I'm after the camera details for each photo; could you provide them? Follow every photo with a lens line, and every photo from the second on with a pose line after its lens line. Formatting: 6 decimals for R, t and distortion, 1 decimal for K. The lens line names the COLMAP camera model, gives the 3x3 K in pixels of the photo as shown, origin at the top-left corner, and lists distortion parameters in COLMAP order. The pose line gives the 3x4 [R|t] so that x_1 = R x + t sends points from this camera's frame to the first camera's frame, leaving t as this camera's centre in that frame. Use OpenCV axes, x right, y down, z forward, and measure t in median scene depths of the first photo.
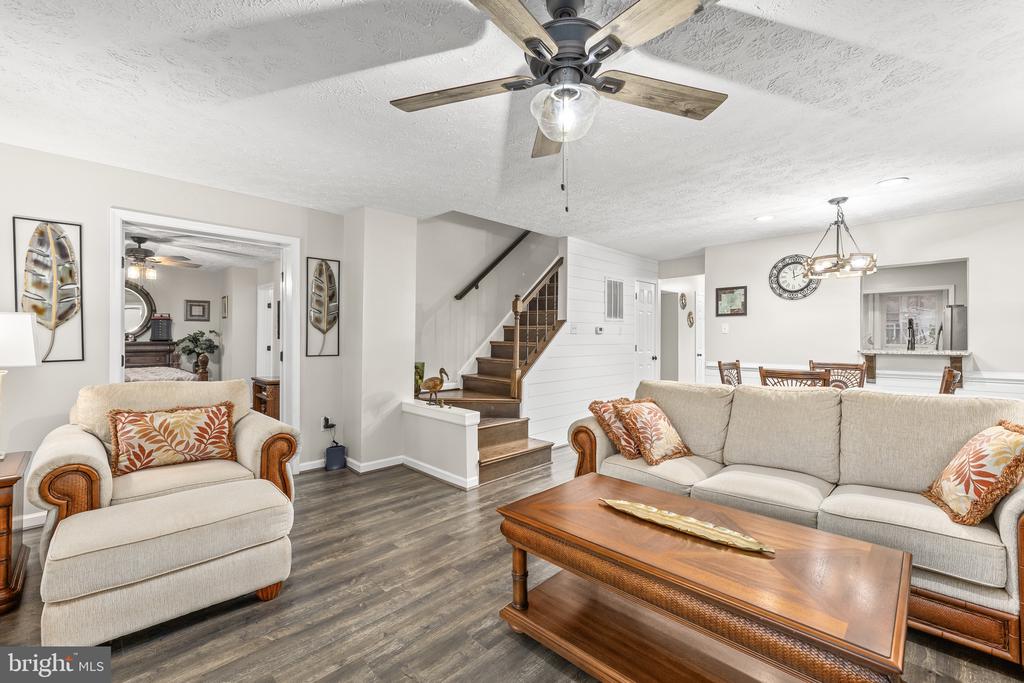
lens RADIAL K [[428.0, 0, 515.8], [0, 428.0, 336.7], [0, 0, 1]] dist [-0.000538, -0.000041]
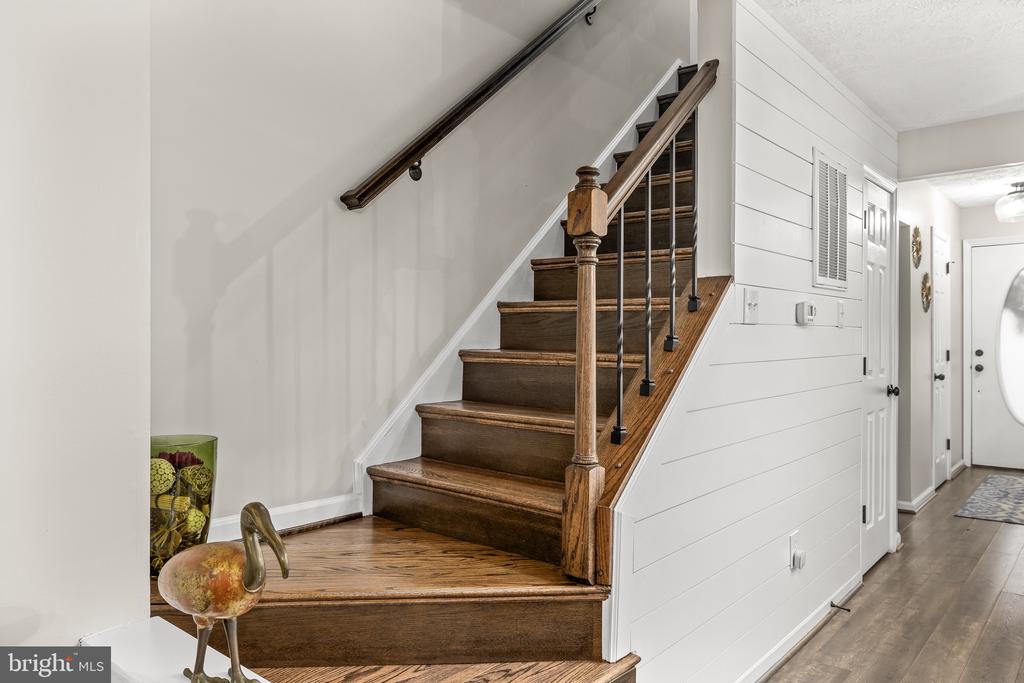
lens RADIAL K [[714.1, 0, 512.0], [0, 714.1, 341.5], [0, 0, 1]] dist [-0.001182, 0.000034]
pose [[0.997696, -0.008246, 0.067334, -0.062338], [0.008022, 0.999961, 0.003590, 0.002480], [-0.067361, -0.003042, 0.997724, 0.522703]]
